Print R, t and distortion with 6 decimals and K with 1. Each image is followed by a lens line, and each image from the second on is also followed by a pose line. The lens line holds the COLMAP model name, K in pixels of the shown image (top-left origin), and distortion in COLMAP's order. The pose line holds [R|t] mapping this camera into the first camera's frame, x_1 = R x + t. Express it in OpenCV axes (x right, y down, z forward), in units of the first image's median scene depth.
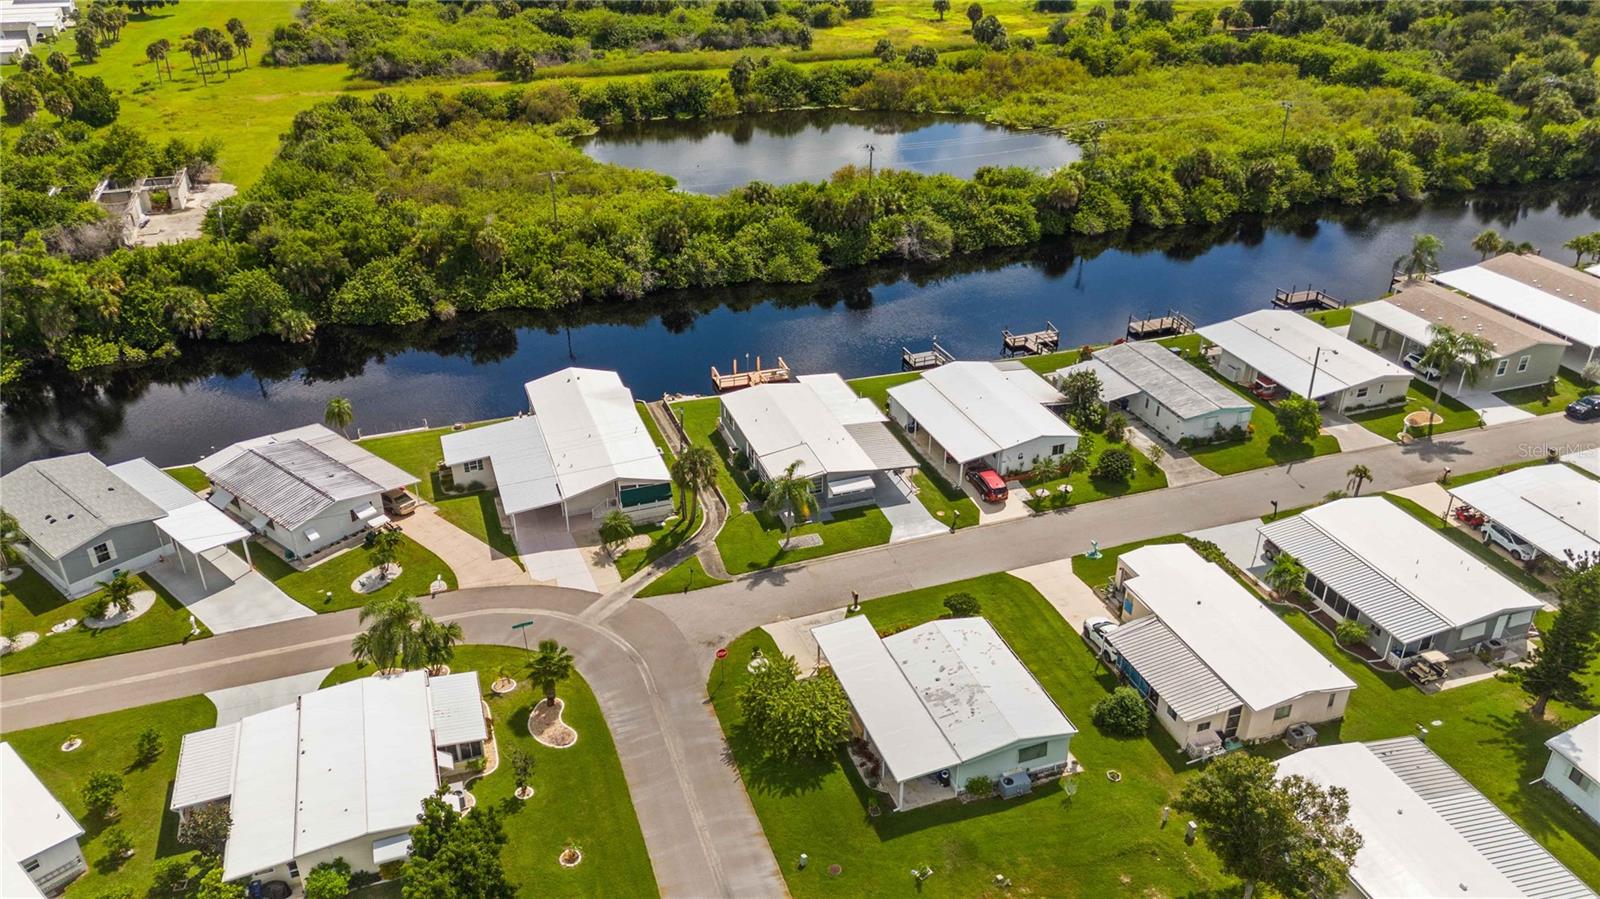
lens RADIAL K [[1176.4, 0, 800.0], [0, 1176.4, 449.5], [0, 0, 1]] dist [0.064994, -0.076802]
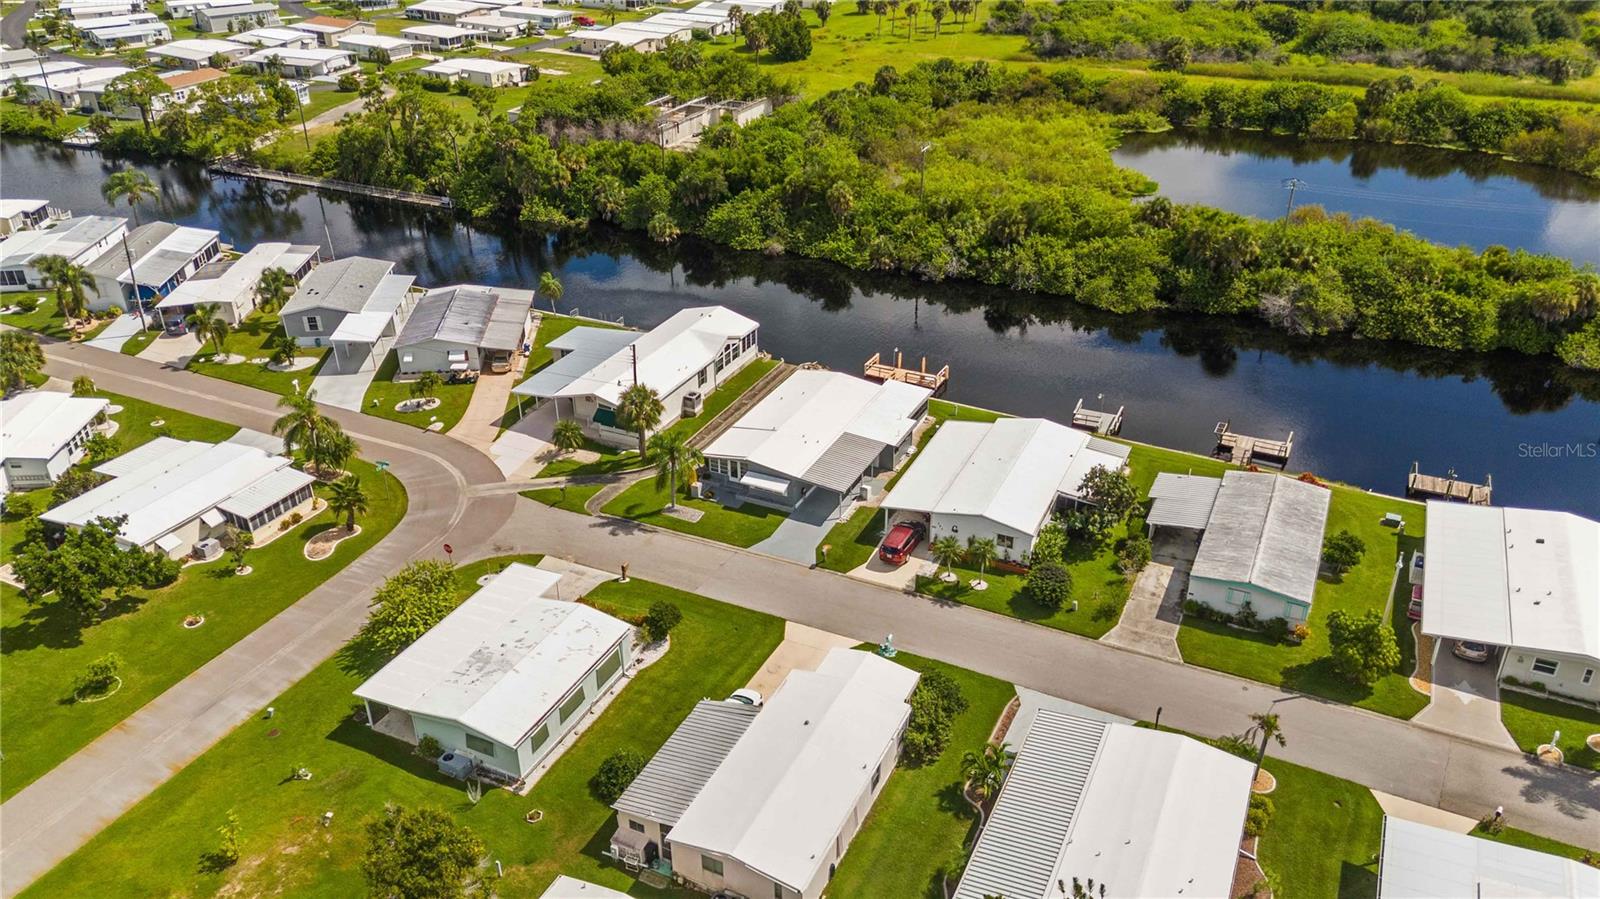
lens RADIAL K [[1176.4, 0, 800.0], [0, 1176.4, 449.5], [0, 0, 1]] dist [0.064994, -0.076802]
pose [[0.703512, 0.332115, -0.628307, 0.560333], [-0.331489, 0.935373, 0.123260, -0.103250], [0.628638, 0.121562, 0.768139, 0.257262]]
